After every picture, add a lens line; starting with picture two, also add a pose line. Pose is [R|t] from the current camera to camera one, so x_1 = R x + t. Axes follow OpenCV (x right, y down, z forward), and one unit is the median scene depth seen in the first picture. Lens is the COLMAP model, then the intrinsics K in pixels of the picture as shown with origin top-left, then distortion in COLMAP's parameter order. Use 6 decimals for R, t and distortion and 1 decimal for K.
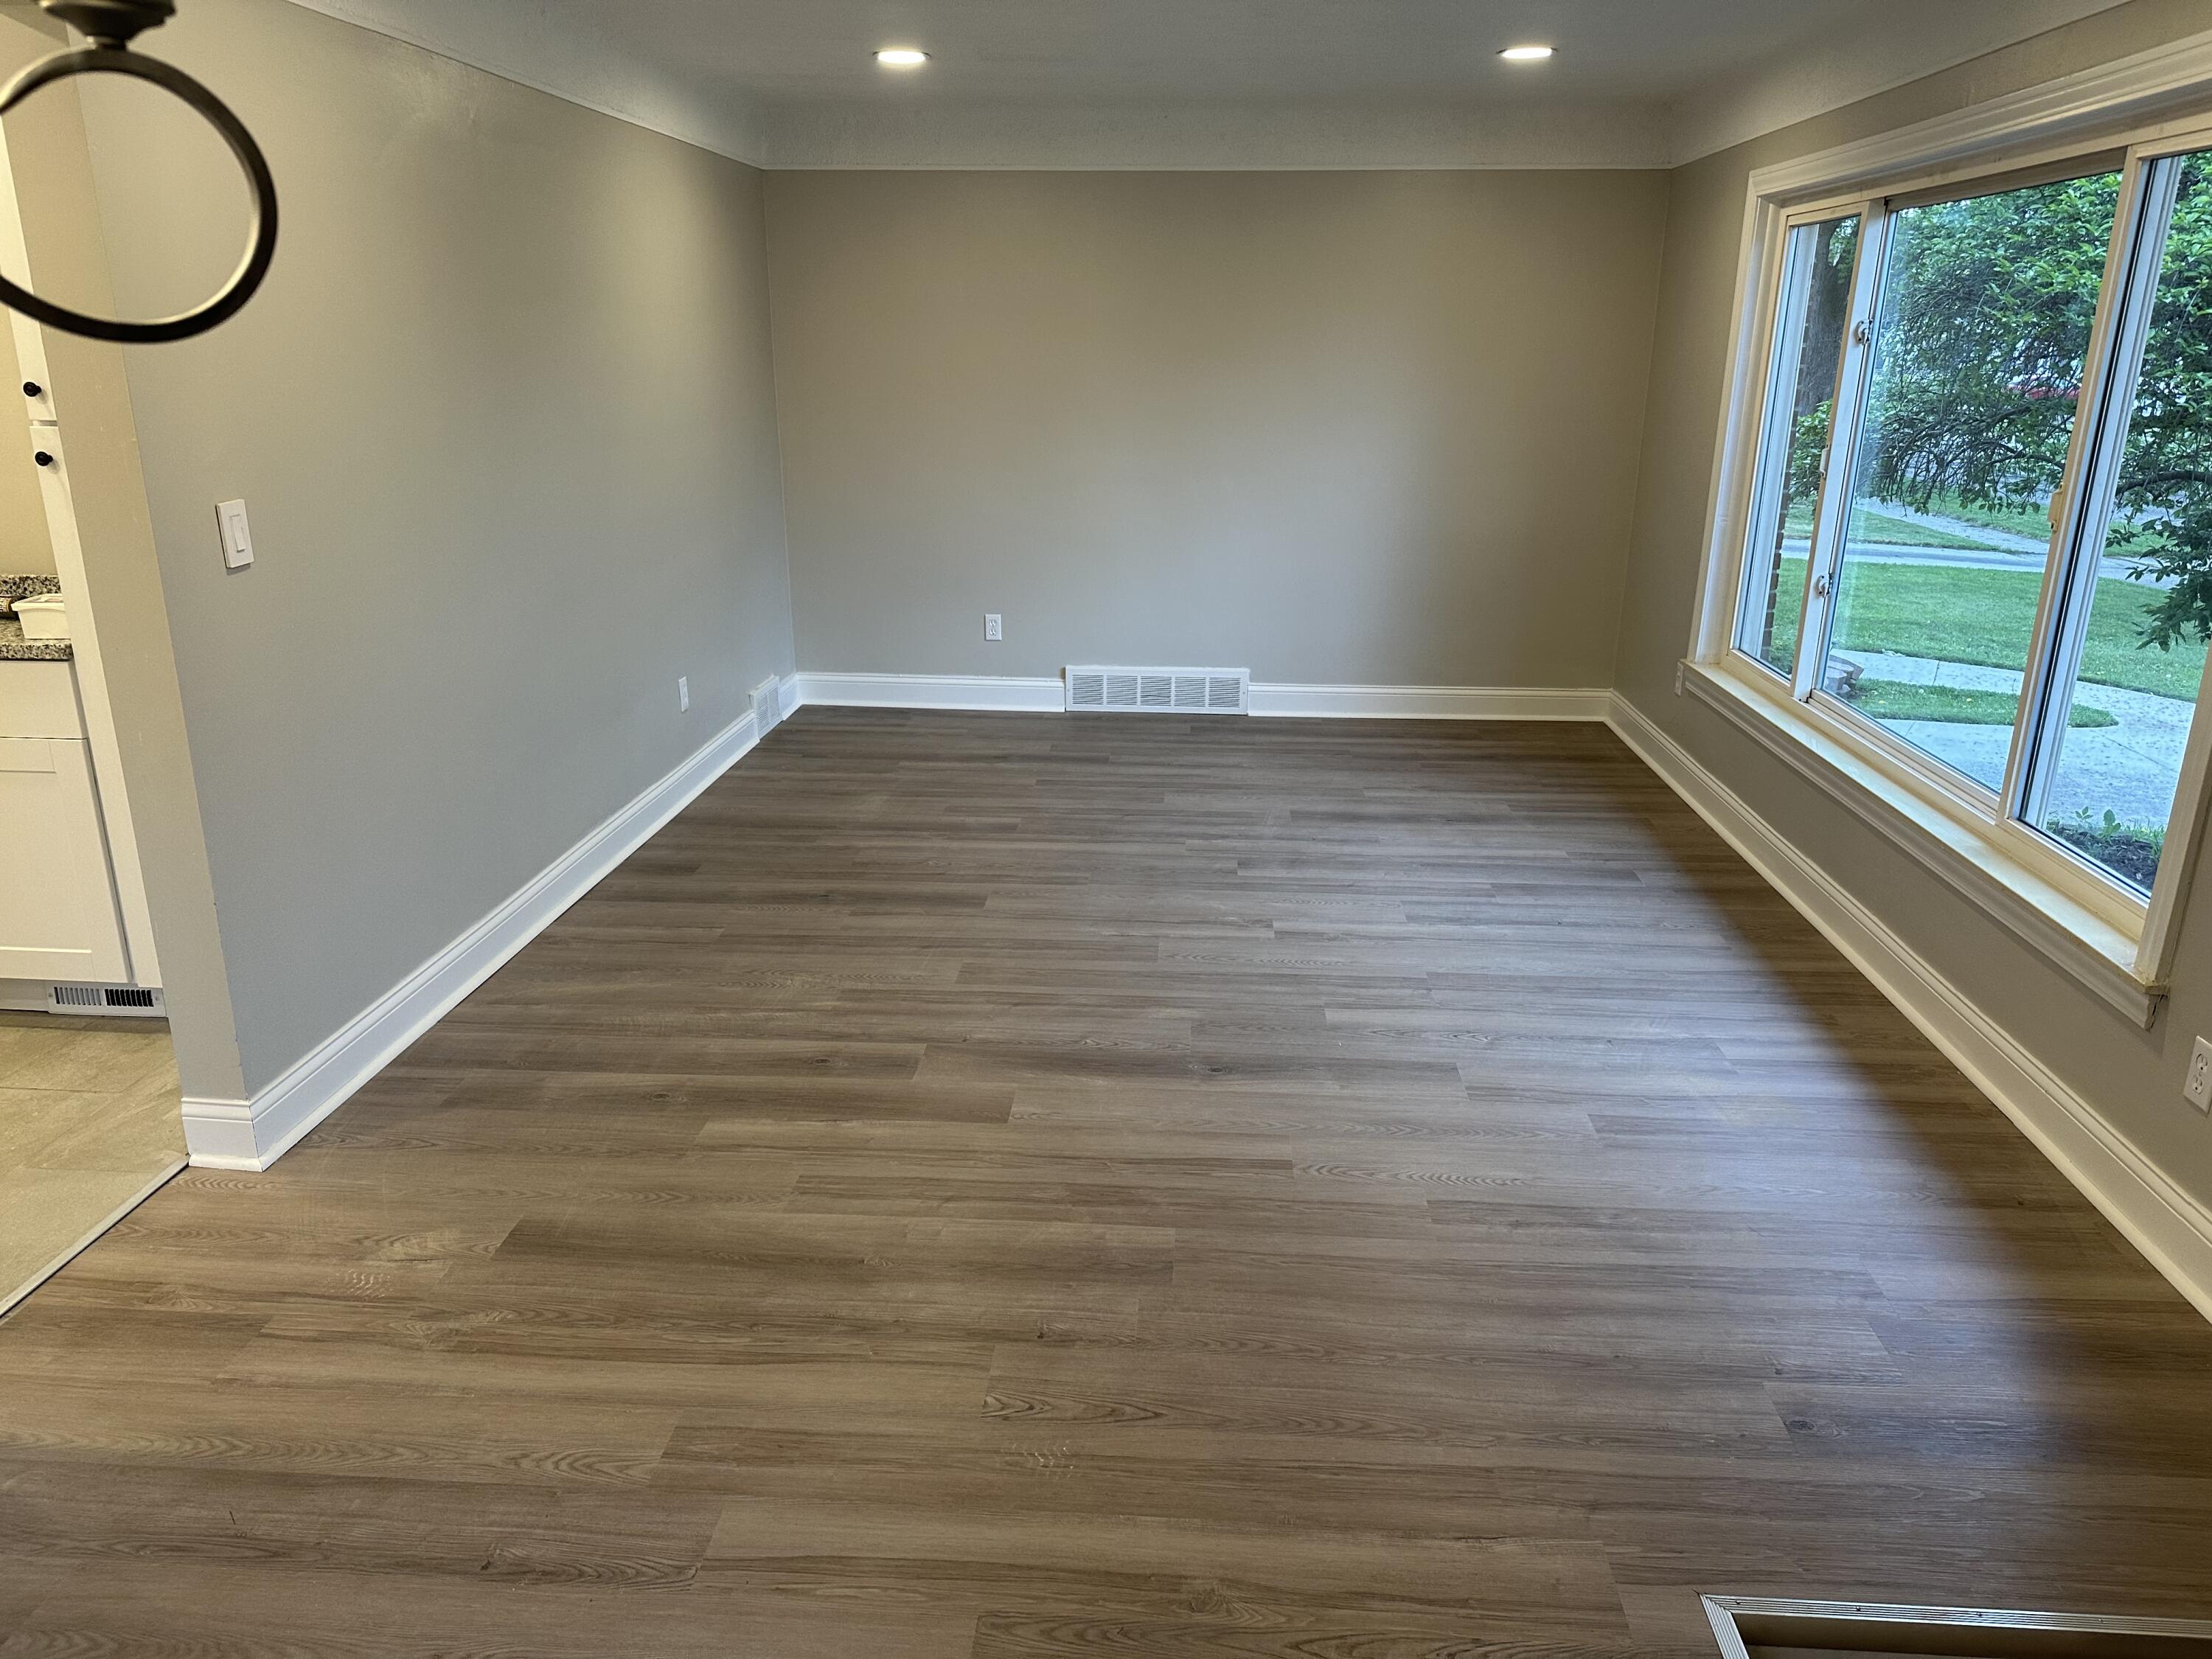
lens RADIAL K [[1547.4, 0, 1114.9], [0, 1547.4, 829.1], [0, 0, 1]] dist [0.035811, -0.030994]
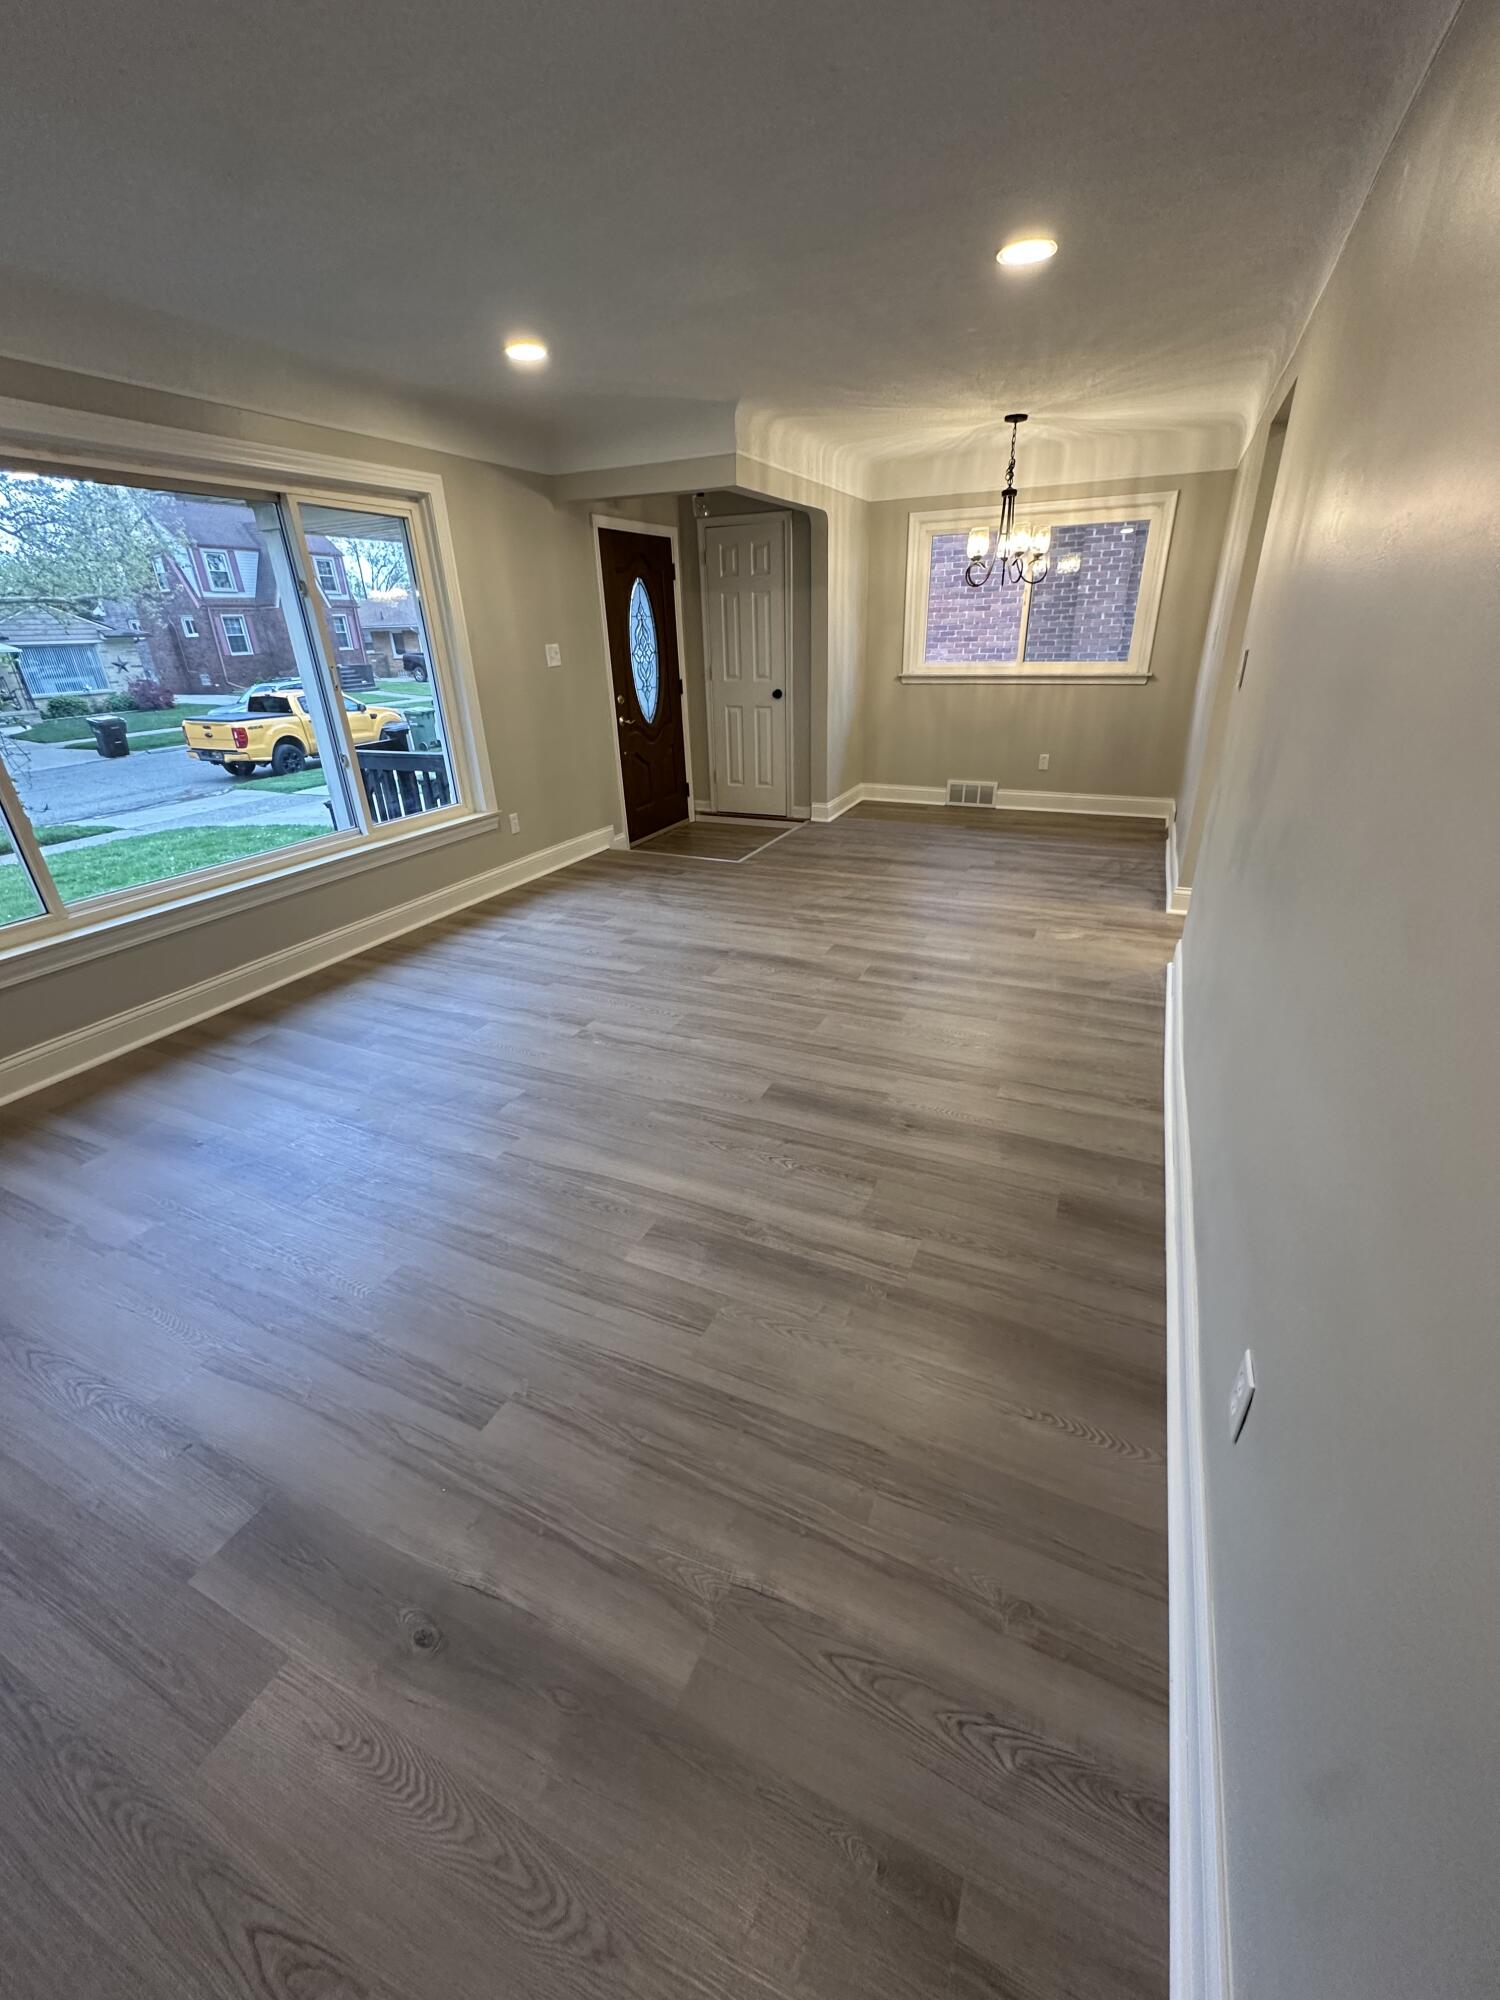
lens RADIAL K [[794.2, 0, 755.3], [0, 794.2, 999.3], [0, 0, 1]] dist [-0.003173, 0.000189]
pose [[-0.932413, -0.132447, 0.336250, -0.375292], [0.132128, 0.741075, 0.658294, -0.547766], [-0.336376, 0.658230, -0.673487, 1.934992]]
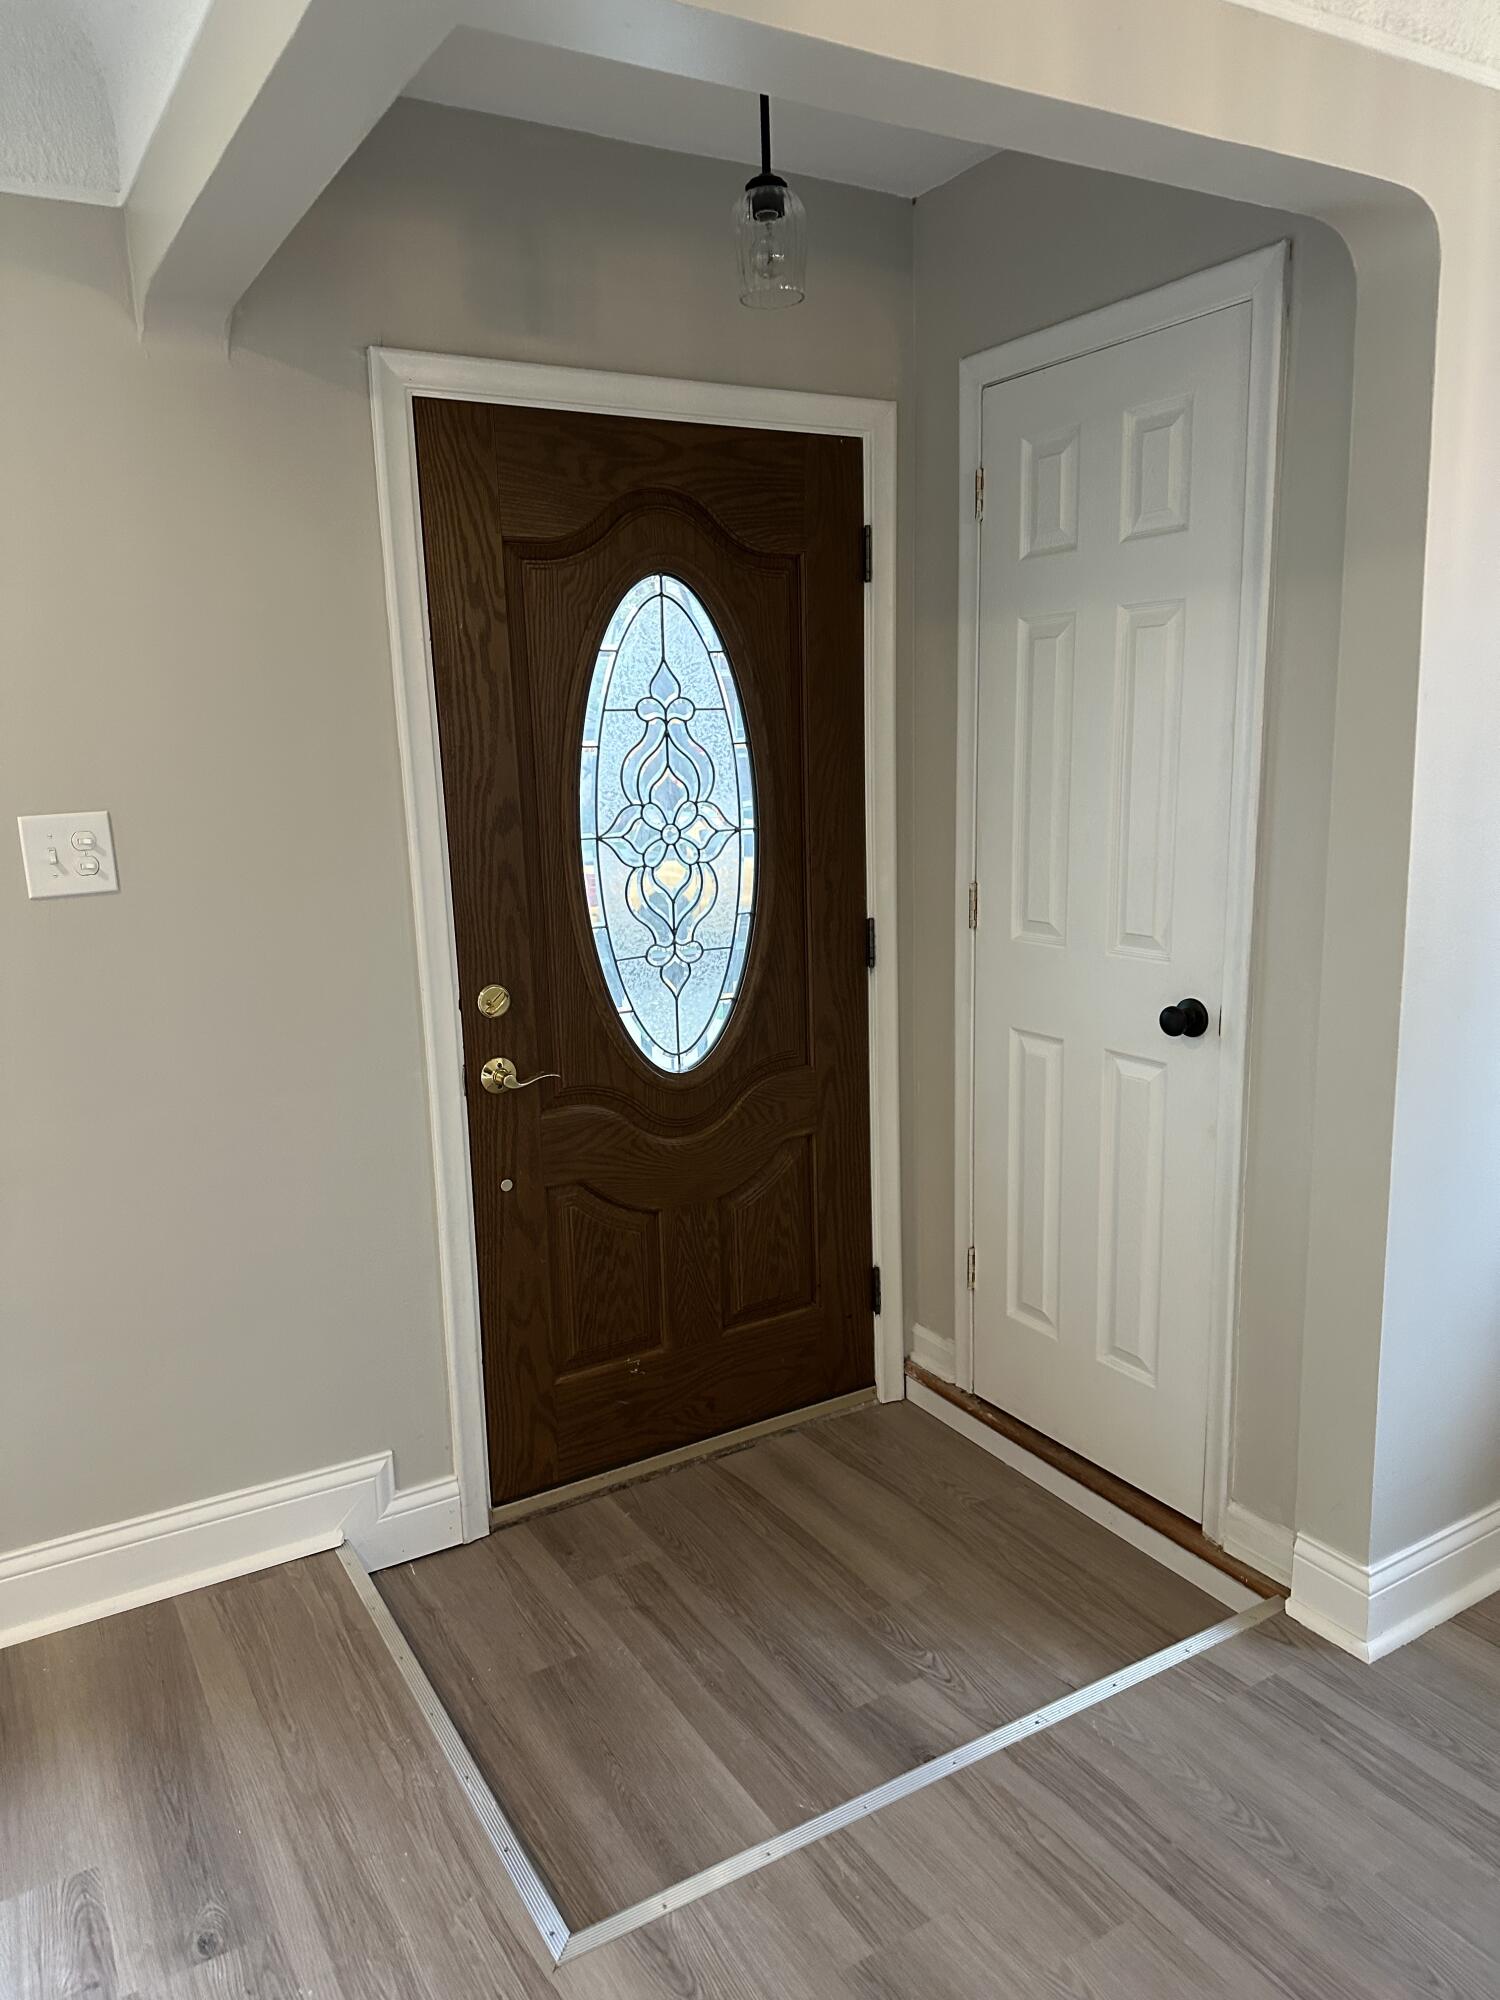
lens RADIAL K [[1399.1, 0, 708.0], [0, 1399.1, 1027.4], [0, 0, 1]] dist [0.035811, -0.030994]
pose [[-0.559668, -0.152438, 0.814577, -0.163050], [0.277626, 0.891650, 0.357609, -0.169431], [-0.780830, 0.426290, -0.456707, 0.702948]]
